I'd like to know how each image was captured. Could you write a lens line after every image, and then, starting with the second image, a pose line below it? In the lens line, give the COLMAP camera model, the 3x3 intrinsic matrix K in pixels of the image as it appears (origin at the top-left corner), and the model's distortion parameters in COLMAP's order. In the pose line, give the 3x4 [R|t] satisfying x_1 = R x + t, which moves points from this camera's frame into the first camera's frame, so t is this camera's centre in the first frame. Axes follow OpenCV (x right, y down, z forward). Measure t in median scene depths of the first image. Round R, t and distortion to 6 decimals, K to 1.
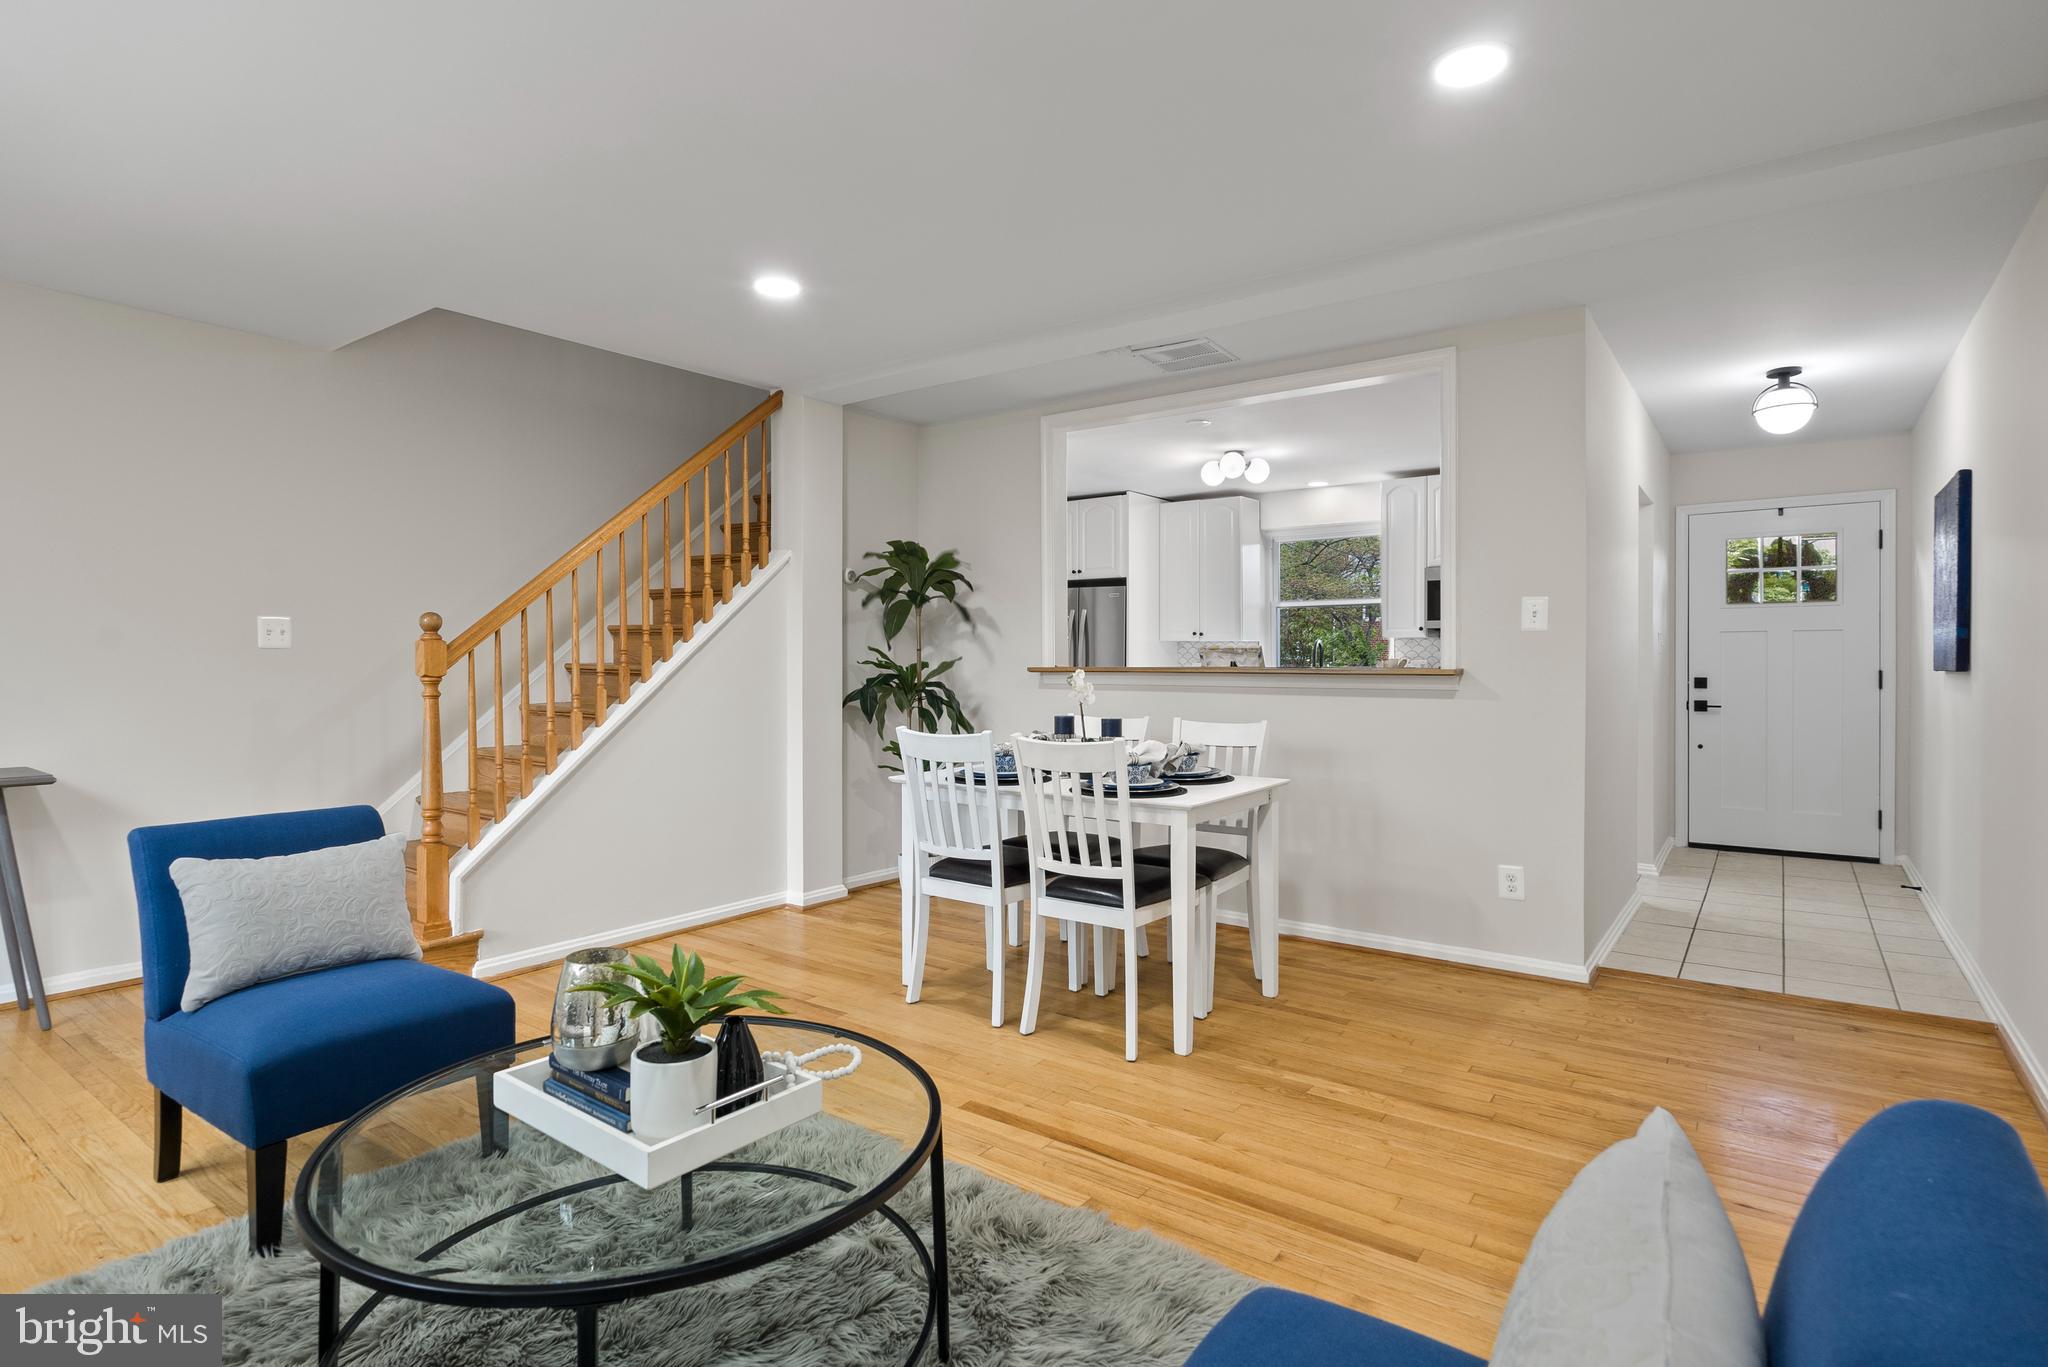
lens RADIAL K [[1057.4, 0, 1026.6], [0, 1057.4, 669.8], [0, 0, 1]] dist [-0.000391, 0.000685]
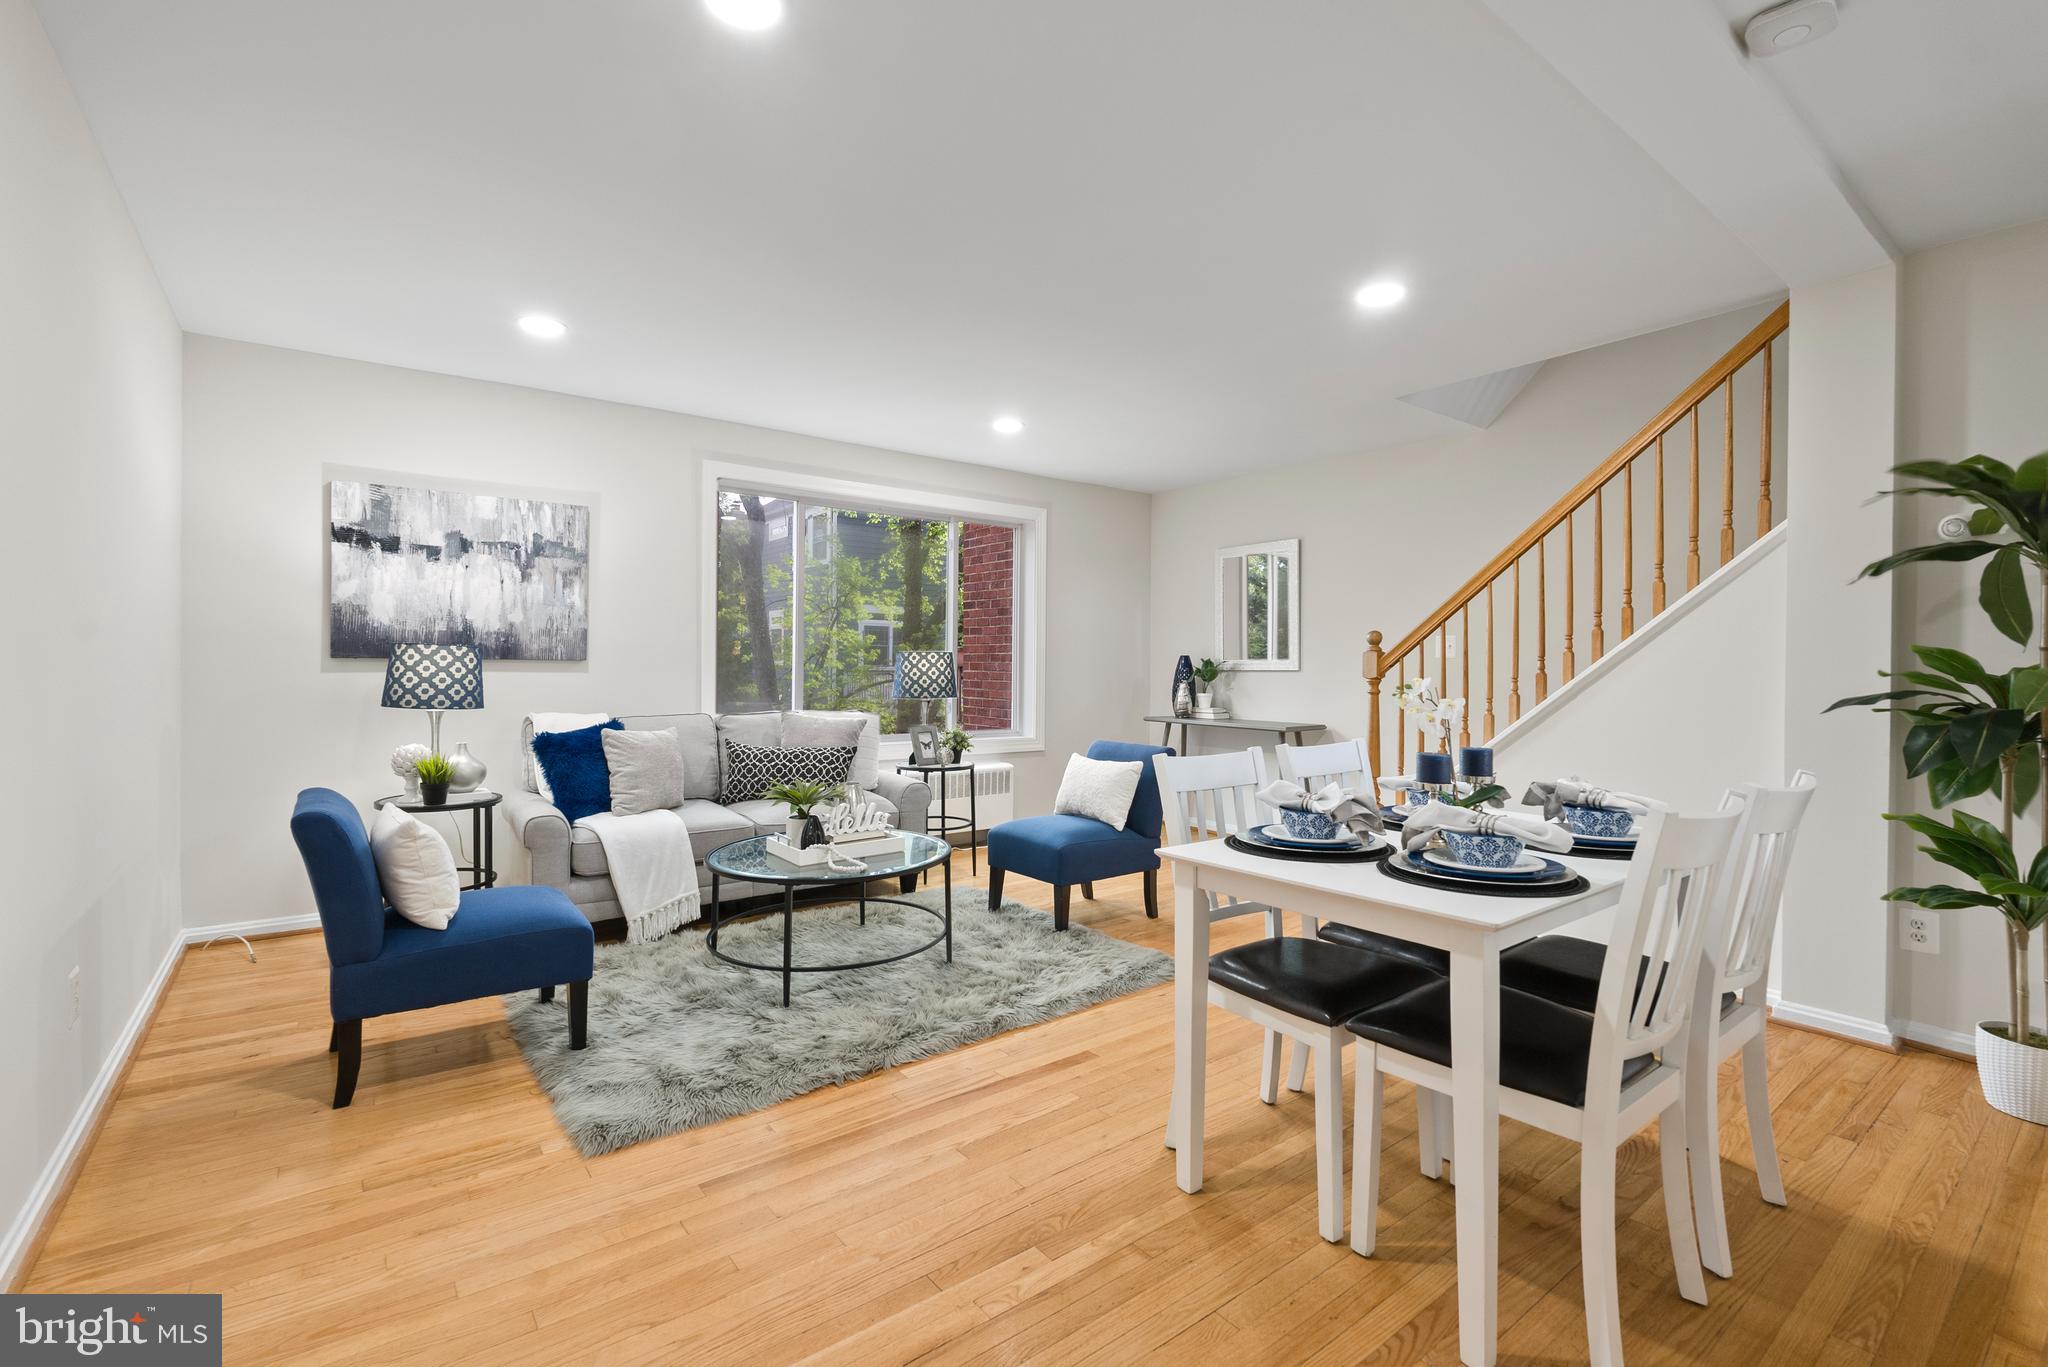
lens RADIAL K [[909.7, 0, 1014.0], [0, 909.7, 667.4], [0, 0, 1]] dist [-0.005144, 0.000950]
pose [[-0.294130, -0.001931, -0.955763, 0.550745], [-0.016903, 0.999852, 0.003182, -0.002622], [0.955616, 0.017091, -0.294120, 0.735337]]
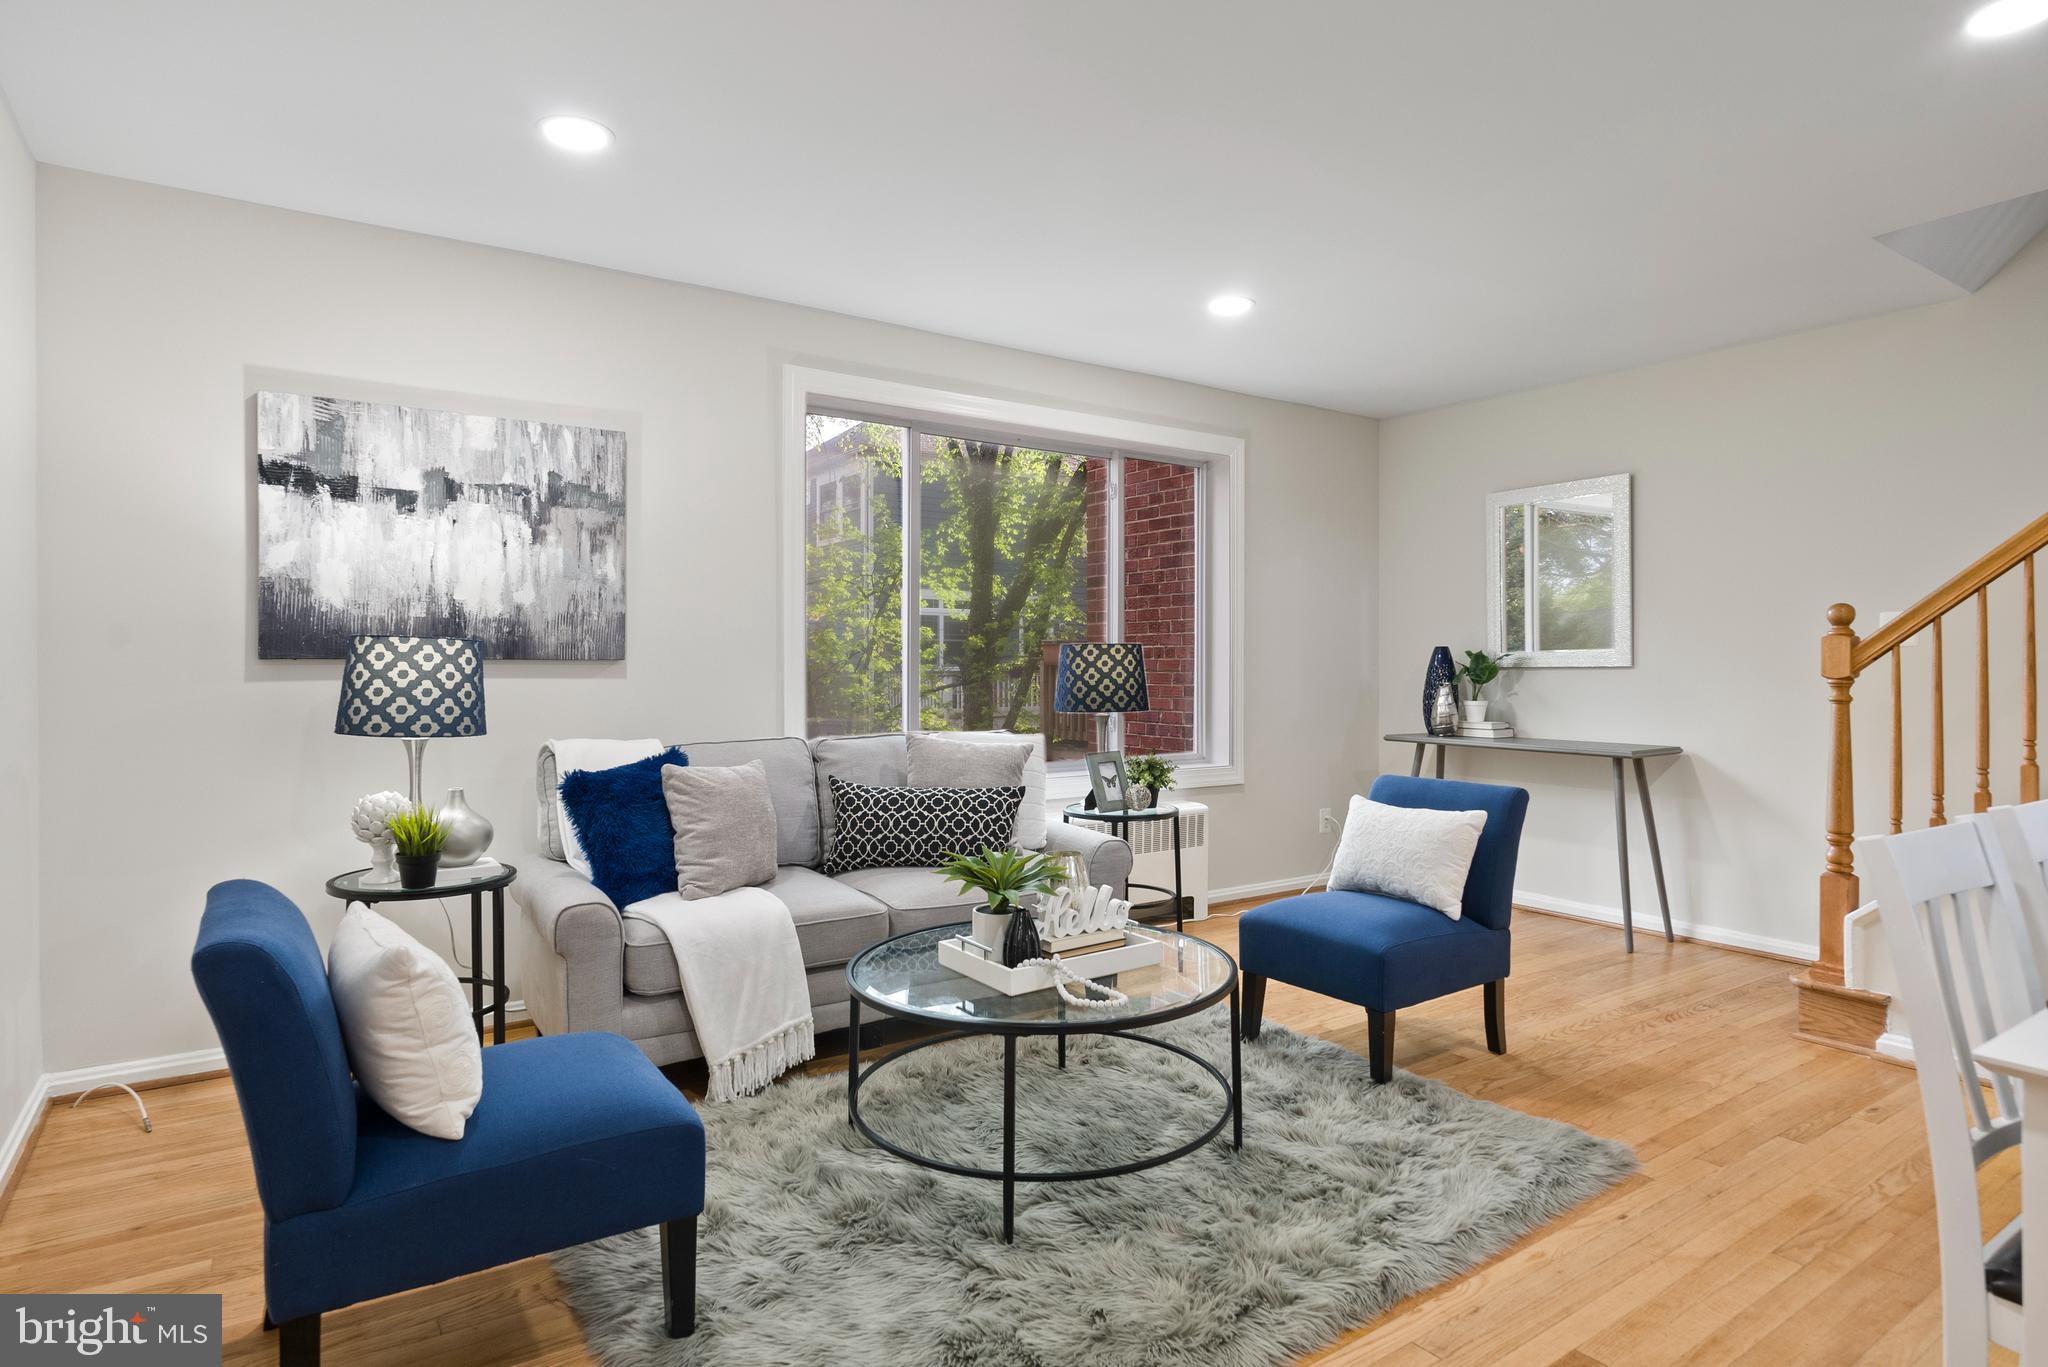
lens RADIAL K [[1106.5, 0, 1007.2], [0, 1106.5, 670.0], [0, 0, 1]] dist [-0.005136, 0.003609]
pose [[-0.341356, 0.003759, -0.939927, 0.414601], [-0.008945, 0.999934, 0.007247, -0.000490], [0.939892, 0.010881, -0.341299, 0.546703]]
